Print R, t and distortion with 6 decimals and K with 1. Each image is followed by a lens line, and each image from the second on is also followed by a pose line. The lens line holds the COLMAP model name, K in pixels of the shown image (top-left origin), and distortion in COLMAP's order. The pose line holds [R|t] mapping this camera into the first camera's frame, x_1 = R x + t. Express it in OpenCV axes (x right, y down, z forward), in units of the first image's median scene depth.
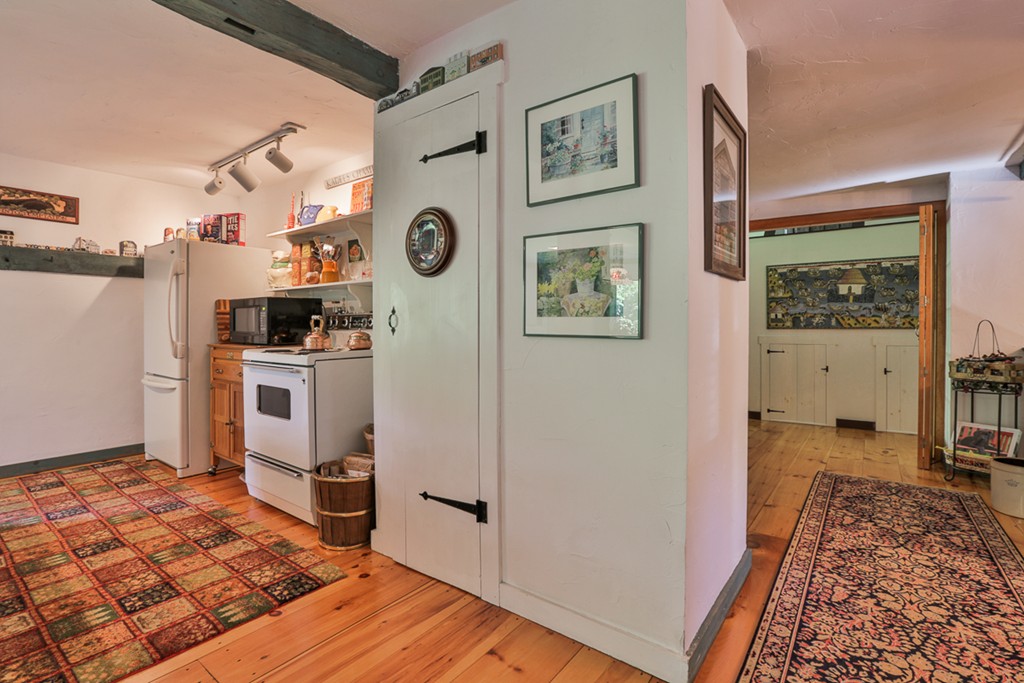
lens RADIAL K [[494.3, 0, 512.7], [0, 494.3, 325.9], [0, 0, 1]] dist [-0.061587, 0.013829]
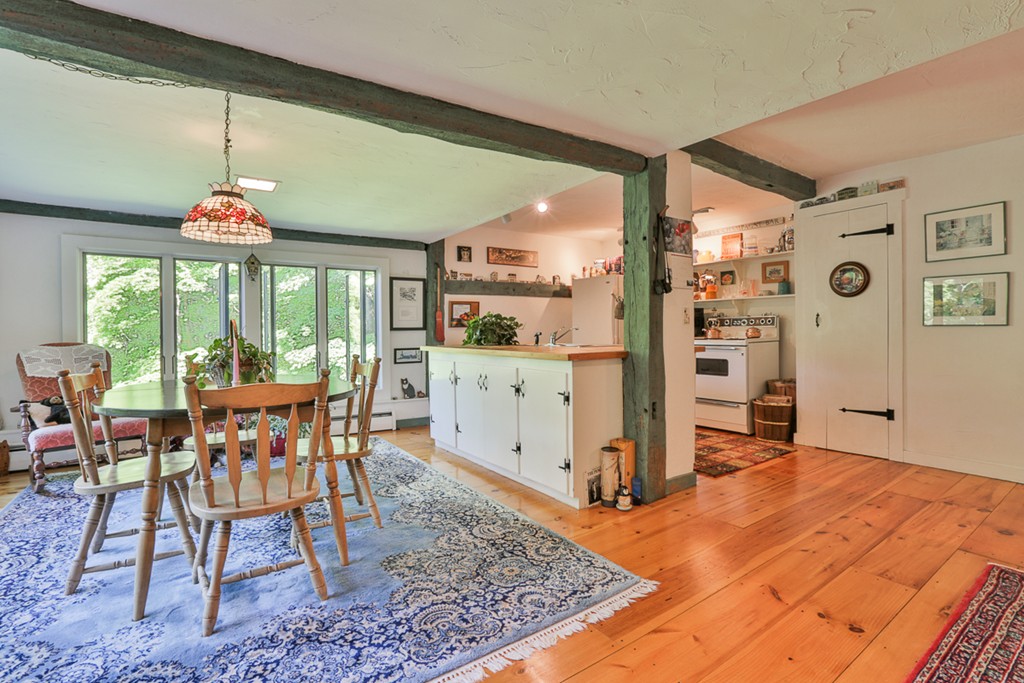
lens RADIAL K [[479.2, 0, 496.5], [0, 479.2, 334.6], [0, 0, 1]] dist [-0.045450, 0.012524]
pose [[0.941545, -0.007717, -0.336799, -0.780676], [0.011986, 0.999872, 0.010597, 0.011750], [0.336674, -0.014014, 0.941517, -1.108967]]
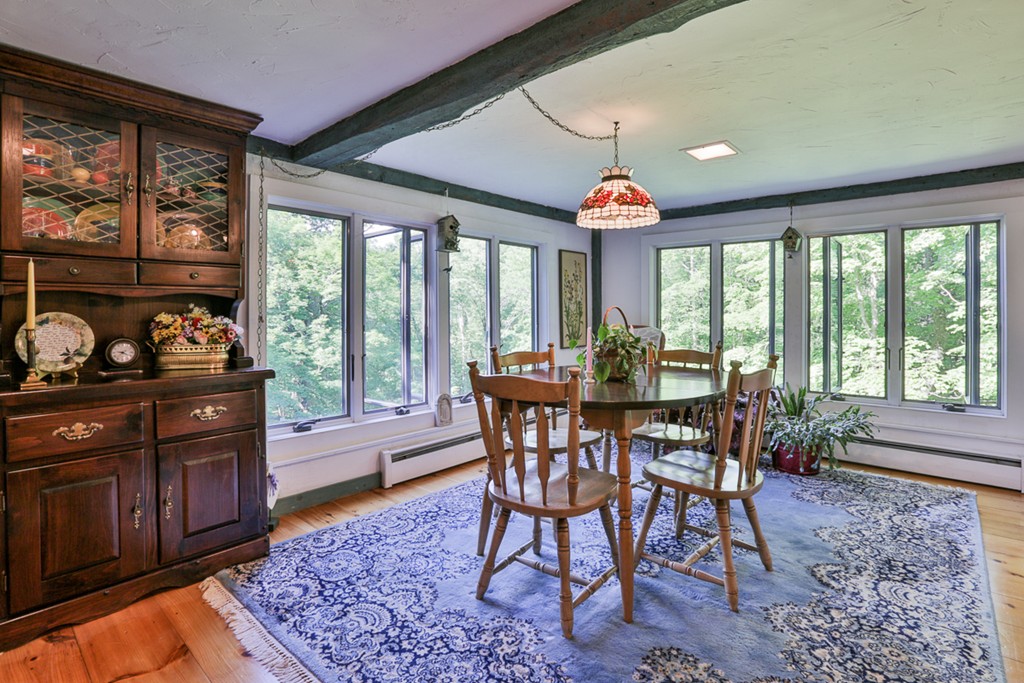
lens RADIAL K [[502.0, 0, 521.9], [0, 502.0, 312.5], [0, 0, 1]] dist [-0.048025, 0.015288]
pose [[-0.066365, -0.009120, -0.997754, -0.600767], [-0.001363, 0.999958, -0.009049, 0.003713], [0.997794, 0.000759, -0.066375, -0.436923]]
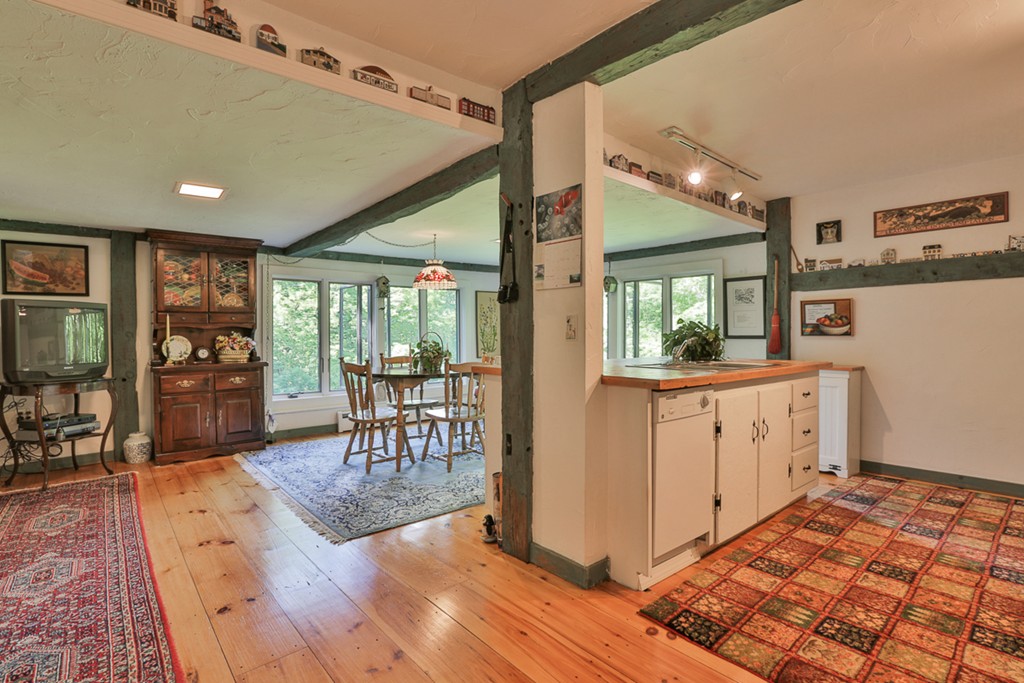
lens RADIAL K [[479.2, 0, 496.5], [0, 479.2, 334.6], [0, 0, 1]] dist [-0.045450, 0.012524]
pose [[-0.223731, -0.000798, -0.974651, 0.203764], [0.000034, 1.000000, -0.000826, -0.006084], [0.974651, -0.000218, -0.223731, 0.416838]]
